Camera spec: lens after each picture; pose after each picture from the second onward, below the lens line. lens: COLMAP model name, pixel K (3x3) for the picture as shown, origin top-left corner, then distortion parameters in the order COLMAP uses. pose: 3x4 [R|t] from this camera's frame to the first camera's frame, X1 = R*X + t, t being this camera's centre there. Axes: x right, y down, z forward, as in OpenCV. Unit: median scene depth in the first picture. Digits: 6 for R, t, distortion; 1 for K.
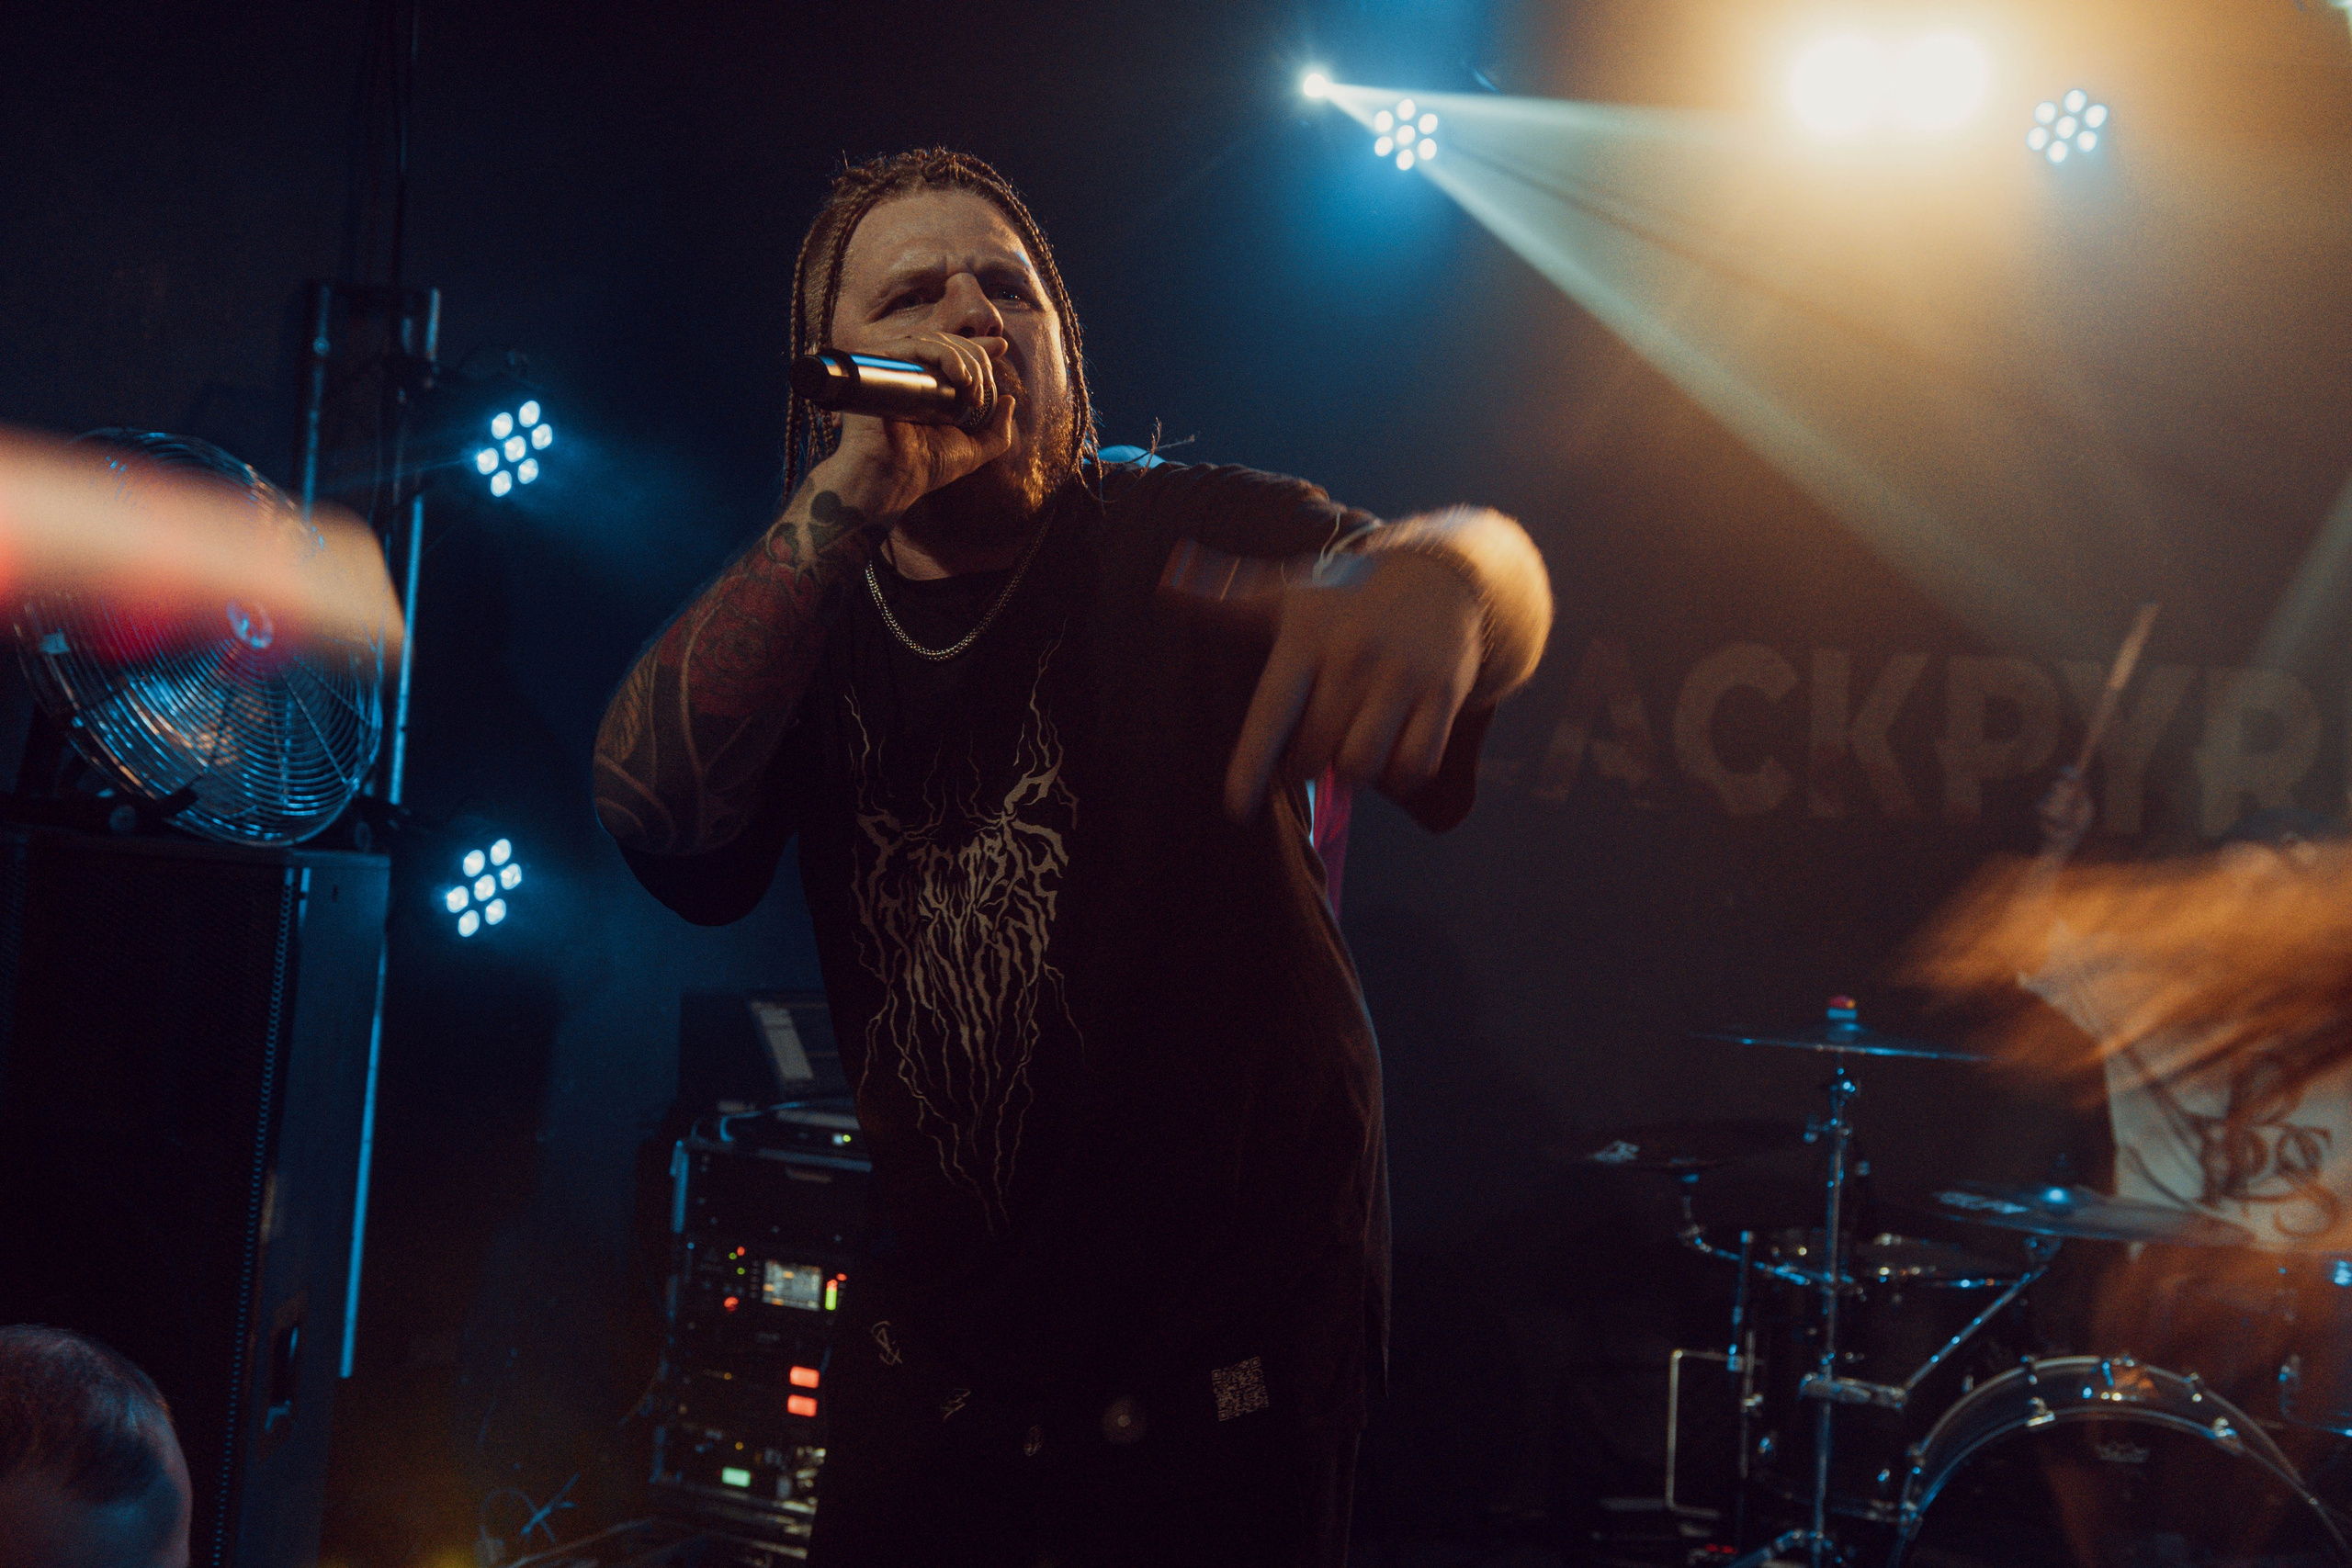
lens RADIAL K [[2012.9, 0, 1178.2], [0, 2012.9, 779.9], [0, 0, 1]] dist [0.006790, -0.004373]
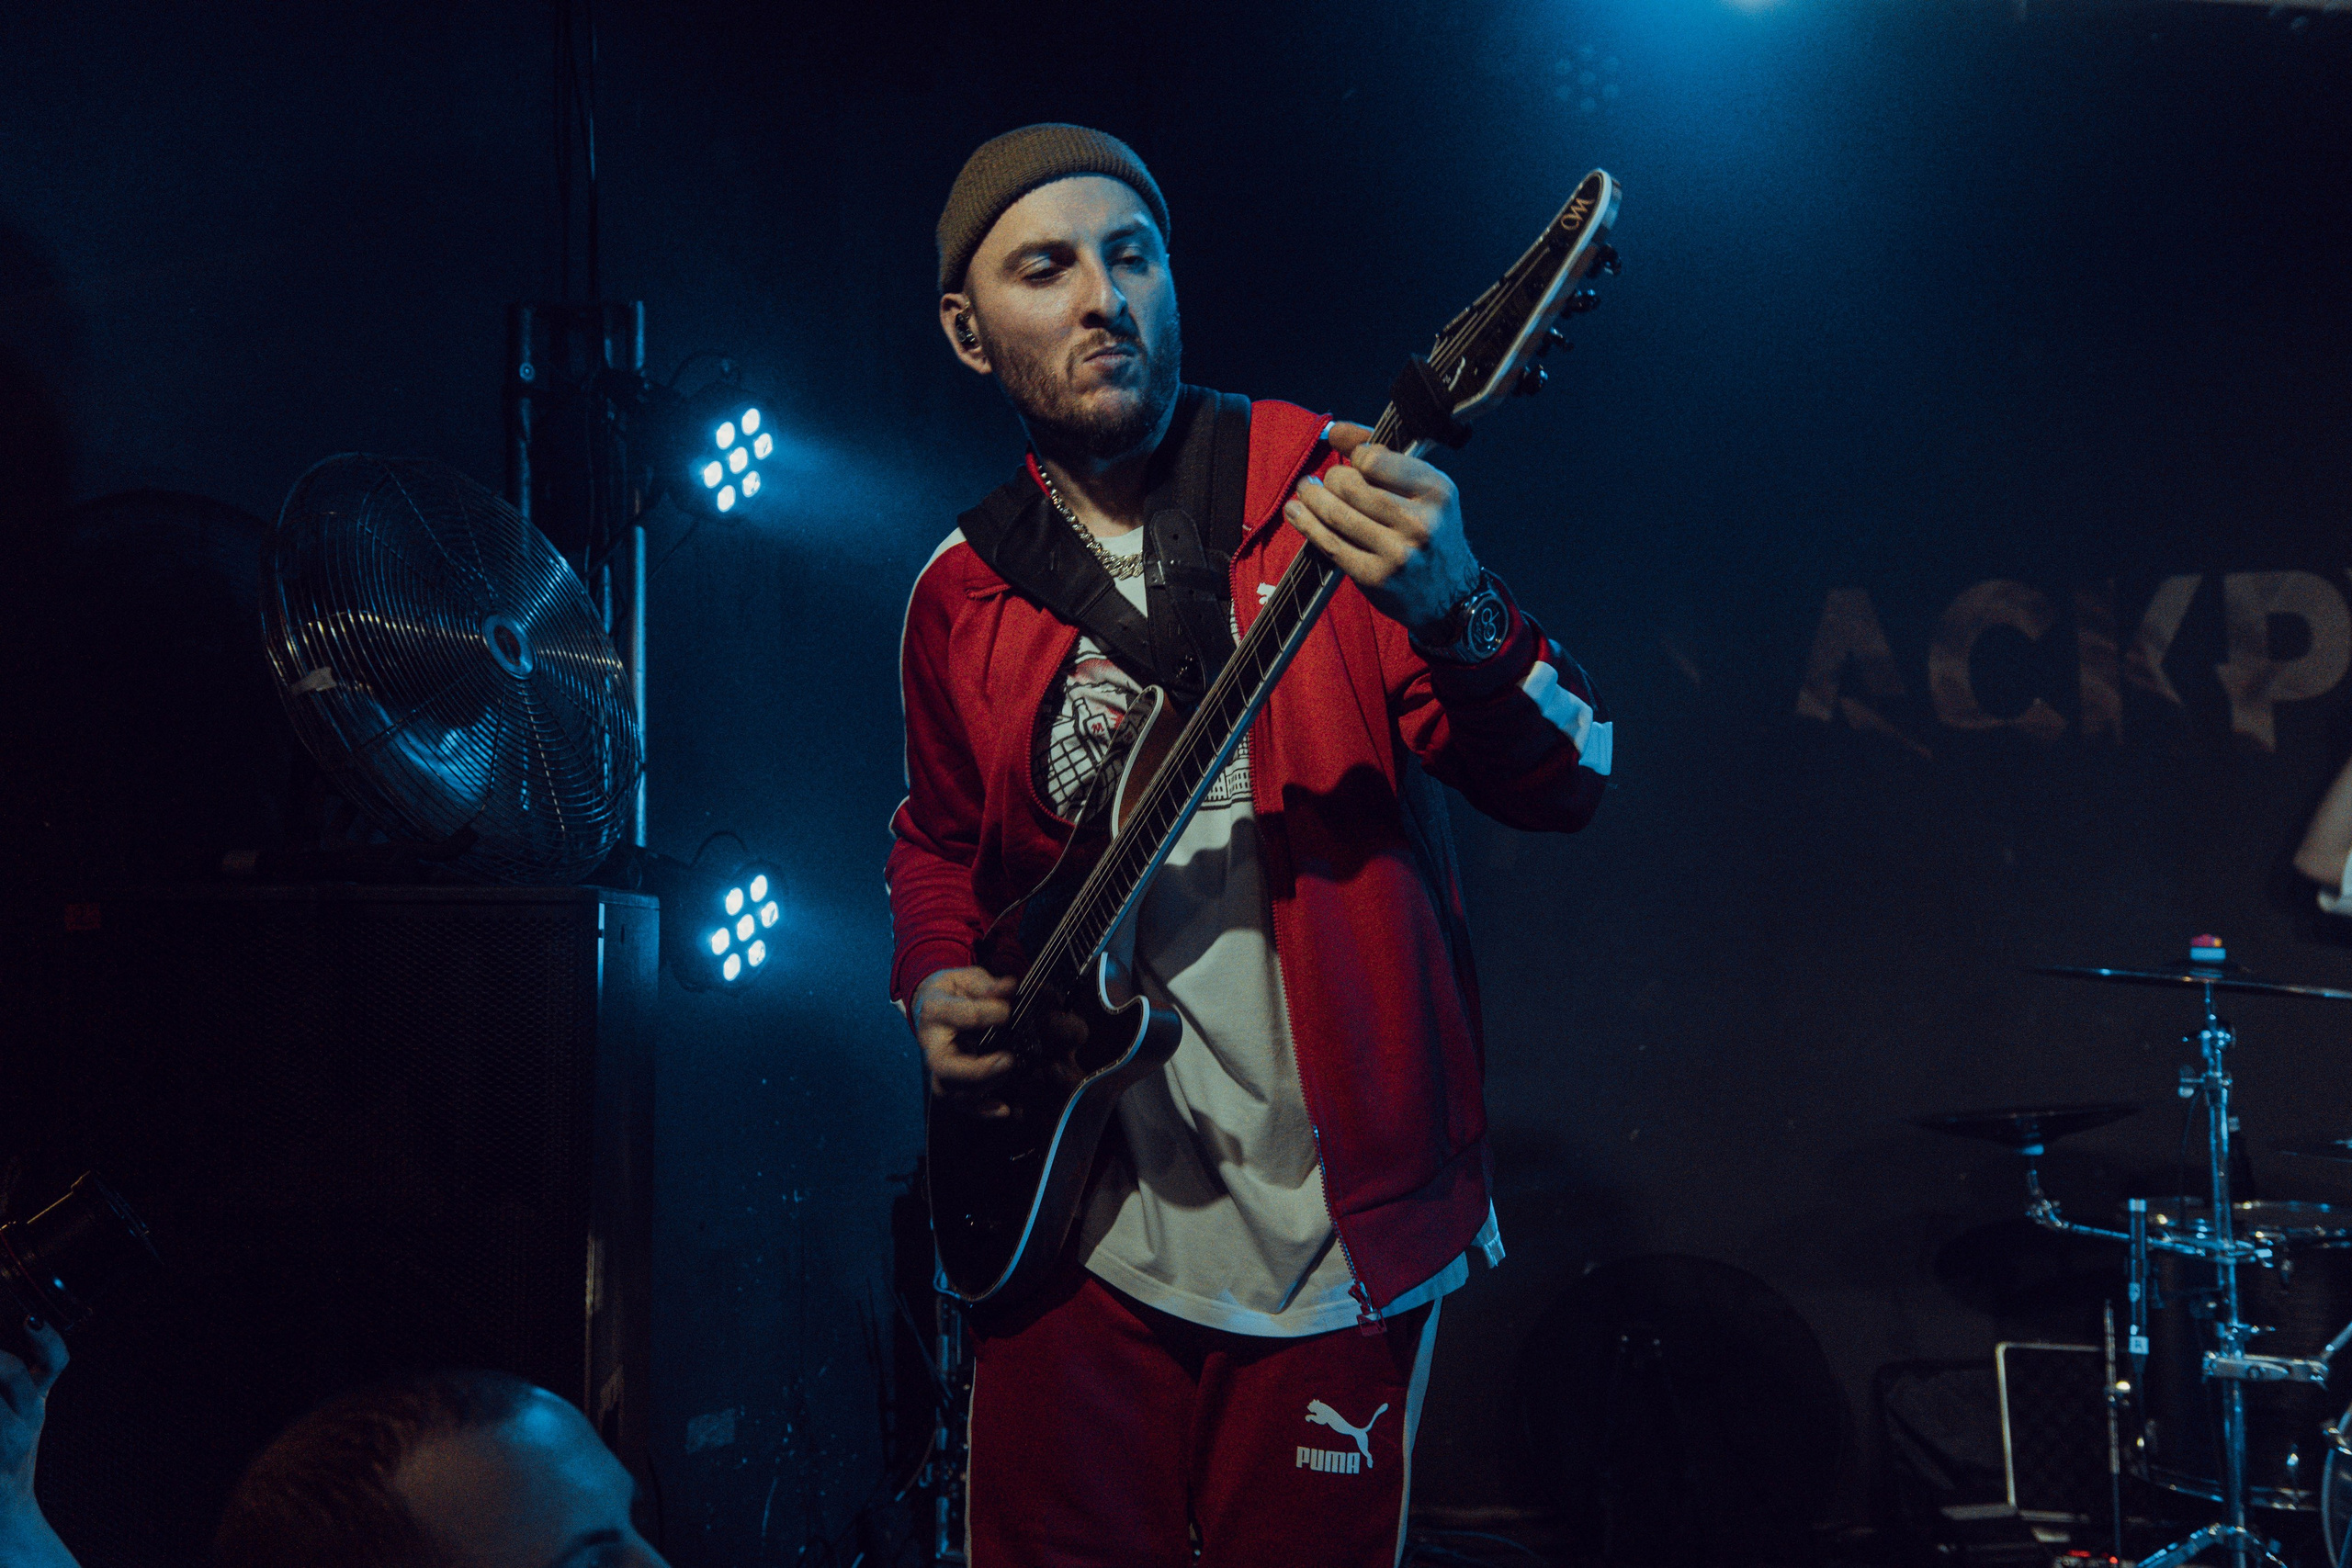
lens RADIAL K [[2012.9, 0, 1184.5], [0, 2012.9, 785.2], [0, 0, 1]] dist [0.006790, -0.004373]
pose [[0.995739, -0.082476, -0.041259, -0.089682], [0.081609, 0.996415, -0.022288, 0.023072], [0.042949, 0.018826, 0.998900, 0.068828]]
